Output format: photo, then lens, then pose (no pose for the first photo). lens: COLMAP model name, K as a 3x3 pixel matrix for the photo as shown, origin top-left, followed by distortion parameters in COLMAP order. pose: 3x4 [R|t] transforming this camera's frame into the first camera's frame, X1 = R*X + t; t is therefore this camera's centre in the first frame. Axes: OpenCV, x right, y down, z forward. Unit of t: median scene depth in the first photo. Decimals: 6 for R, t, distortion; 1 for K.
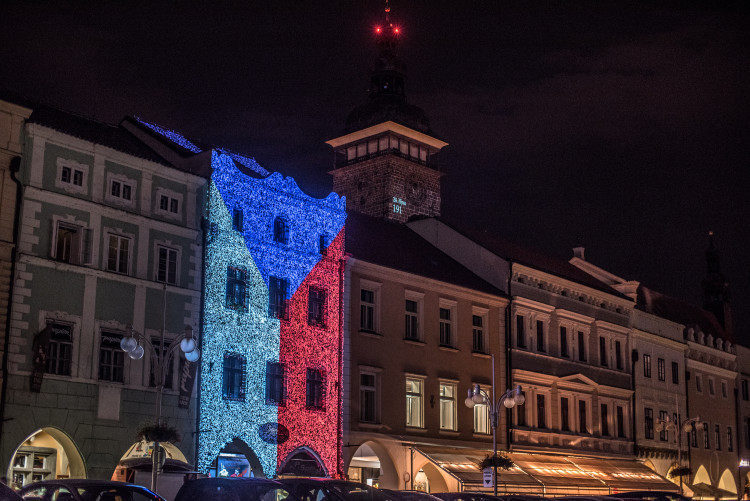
lens RADIAL K [[1095.8, 0, 375.0], [0, 1095.8, 250.5], [0, 0, 1]] dist [-0.143024, 0.106554]
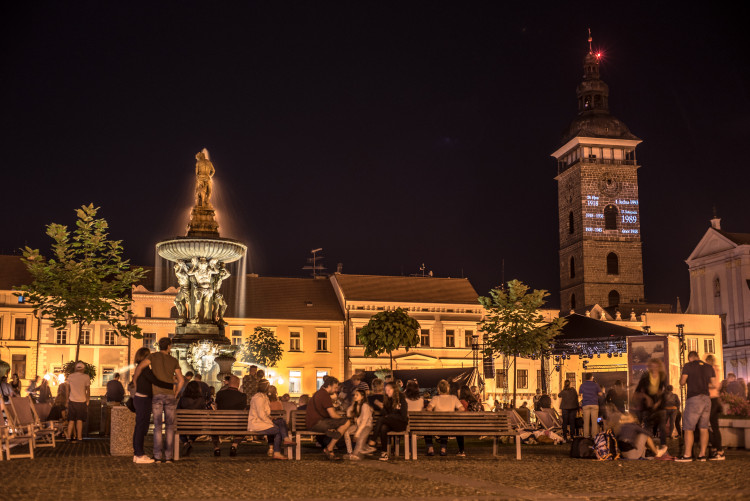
lens RADIAL K [[1095.8, 0, 375.0], [0, 1095.8, 250.5], [0, 0, 1]] dist [-0.143024, 0.106554]
pose [[0.834761, -0.108789, -0.539758, 0.496651], [0.140953, 0.989844, 0.018487, -0.042808], [0.532265, -0.091513, 0.841617, -0.225733]]
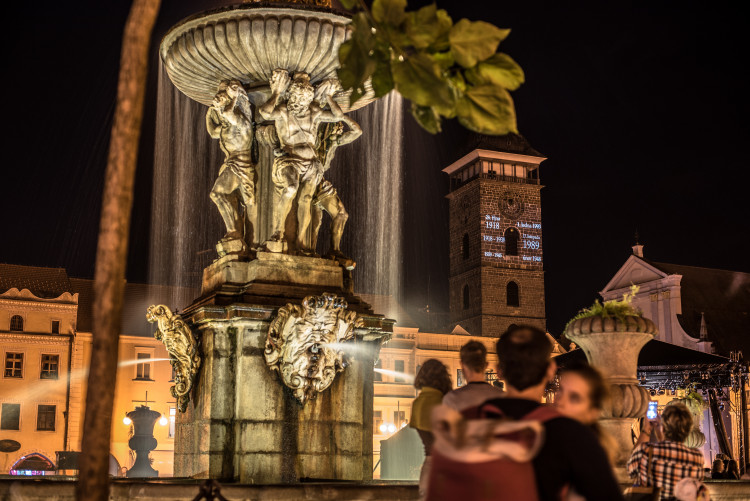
lens RADIAL K [[1095.8, 0, 375.0], [0, 1095.8, 250.5], [0, 0, 1]] dist [-0.143024, 0.106554]
pose [[0.918304, -0.093044, -0.384786, 0.346098], [0.101090, 0.994877, 0.000686, -0.024510], [0.382751, -0.039528, 0.923006, -0.099964]]
